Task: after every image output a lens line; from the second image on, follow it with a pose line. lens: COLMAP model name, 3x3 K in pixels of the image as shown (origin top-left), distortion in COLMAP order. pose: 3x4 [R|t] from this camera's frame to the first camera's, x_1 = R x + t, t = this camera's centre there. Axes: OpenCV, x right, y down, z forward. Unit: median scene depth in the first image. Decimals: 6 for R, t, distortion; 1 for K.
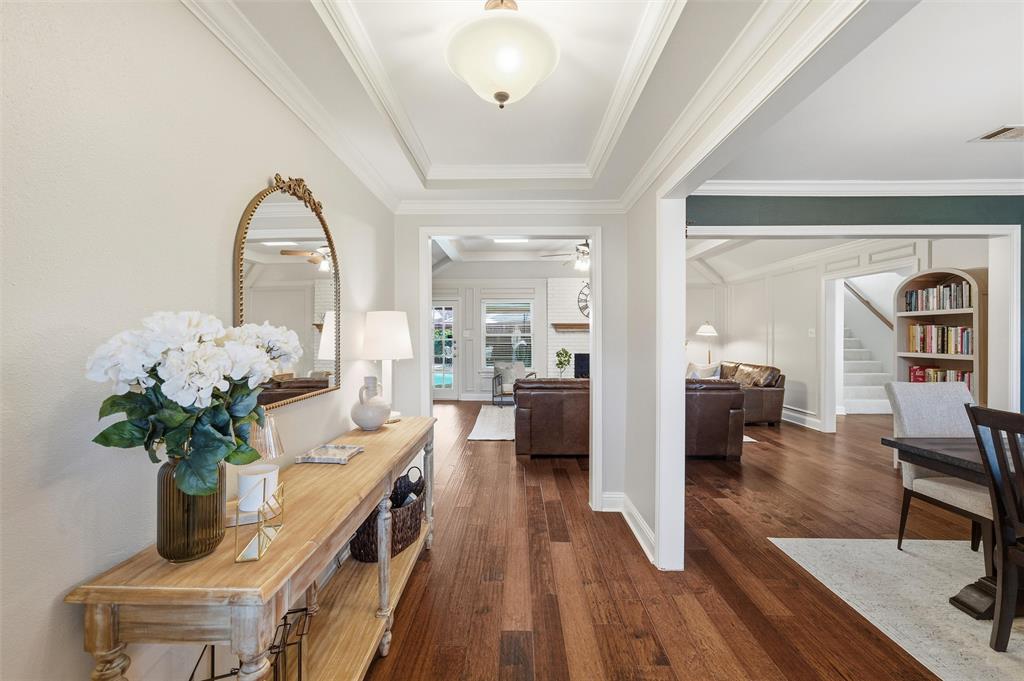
lens RADIAL K [[409.3, 0, 505.9], [0, 409.3, 338.5], [0, 0, 1]] dist [-0.012541, 0.000322]
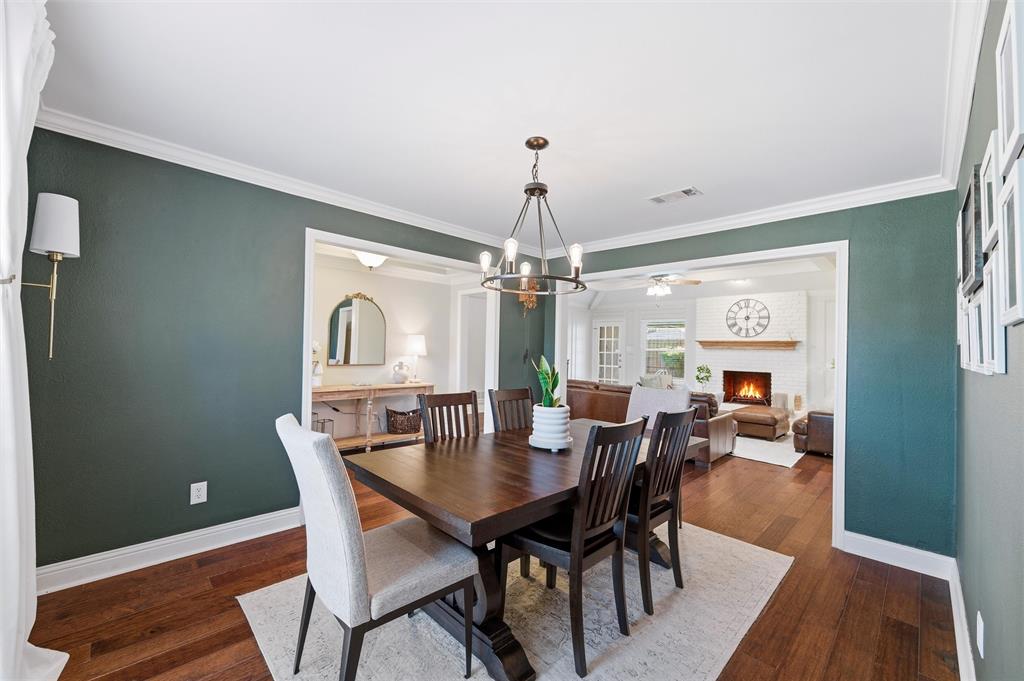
lens RADIAL K [[409.3, 0, 505.0], [0, 409.3, 334.9], [0, 0, 1]] dist [-0.012541, 0.000322]
pose [[0.707921, -0.004299, -0.706278, 1.073873], [-0.023116, 0.999305, -0.029252, -0.018814], [0.705913, 0.037035, 0.707330, -0.236068]]
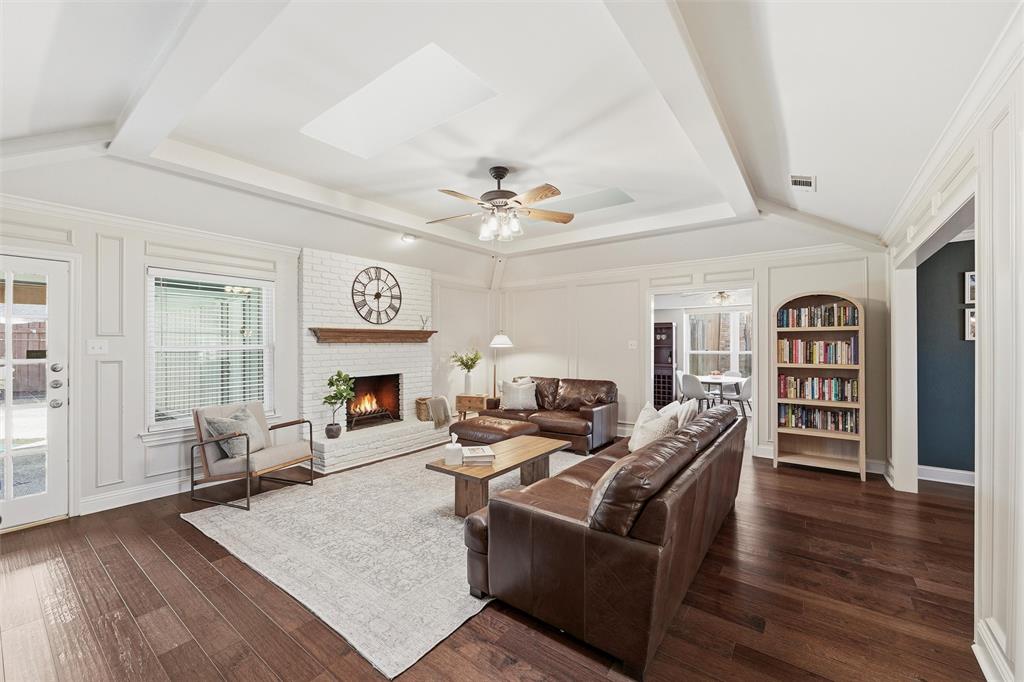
lens RADIAL K [[409.3, 0, 510.4], [0, 409.3, 341.7], [0, 0, 1]] dist [-0.012541, 0.000322]
pose [[0.599179, 0.003129, 0.800609, -0.376150], [0.007044, 0.999933, -0.009179, -0.021516], [-0.800584, 0.011139, 0.599117, 0.927128]]
